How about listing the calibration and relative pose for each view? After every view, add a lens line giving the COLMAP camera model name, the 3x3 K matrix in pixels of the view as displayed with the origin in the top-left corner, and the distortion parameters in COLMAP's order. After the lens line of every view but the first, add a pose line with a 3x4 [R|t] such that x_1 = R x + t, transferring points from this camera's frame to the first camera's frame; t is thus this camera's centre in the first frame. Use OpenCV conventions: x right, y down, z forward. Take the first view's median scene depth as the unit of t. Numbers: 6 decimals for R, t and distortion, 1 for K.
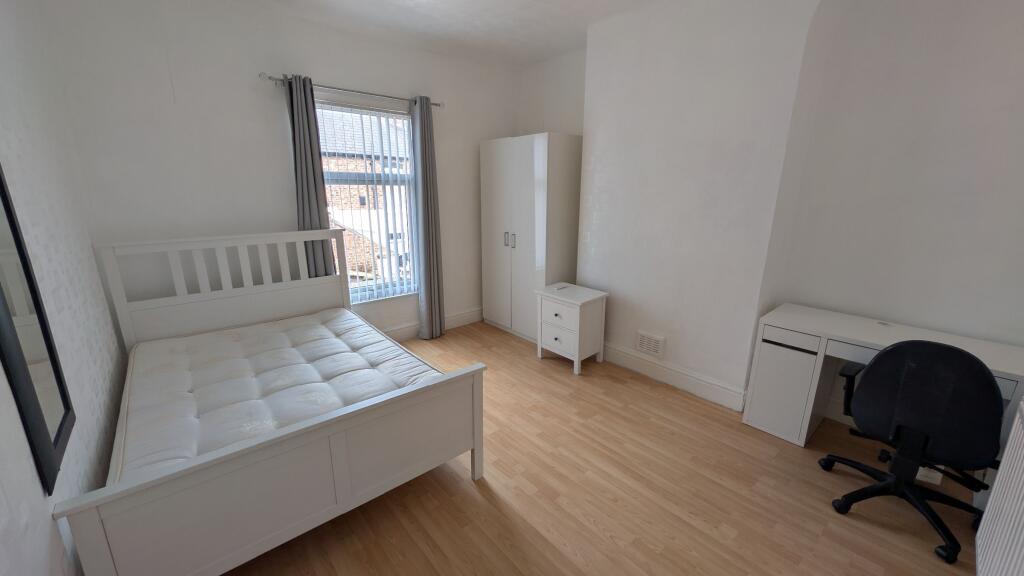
lens RADIAL K [[395.8, 0, 516.2], [0, 395.8, 289.9], [0, 0, 1]] dist [0.027064, 0.000125]
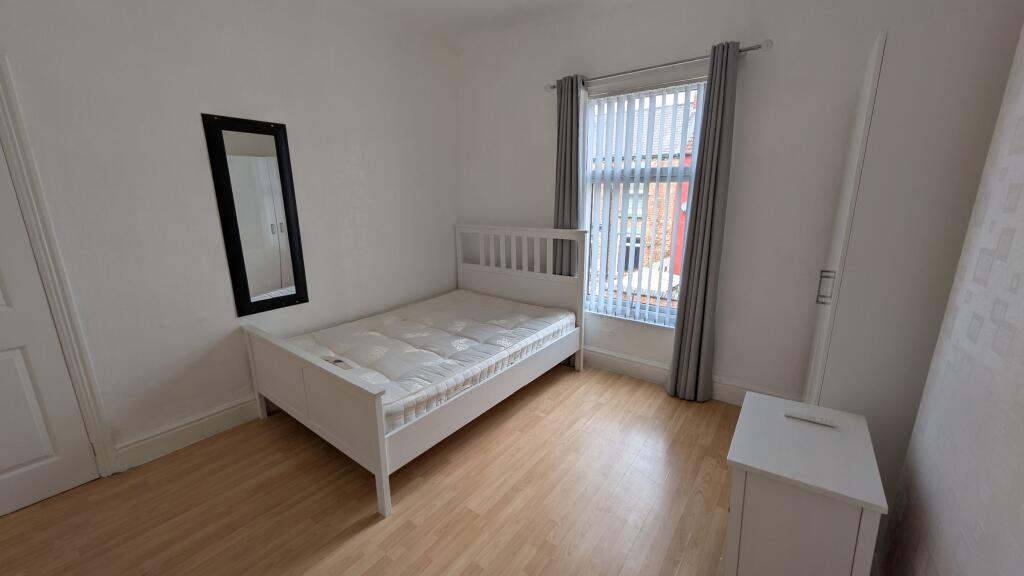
lens RADIAL K [[396.8, 0, 509.8], [0, 396.8, 293.0], [0, 0, 1]] dist [0.013564, 0.000036]
pose [[0.216963, 0.234044, -0.947708, 0.461905], [-0.241104, 0.953604, 0.180303, -0.145896], [0.945936, 0.189377, 0.263326, 0.642940]]
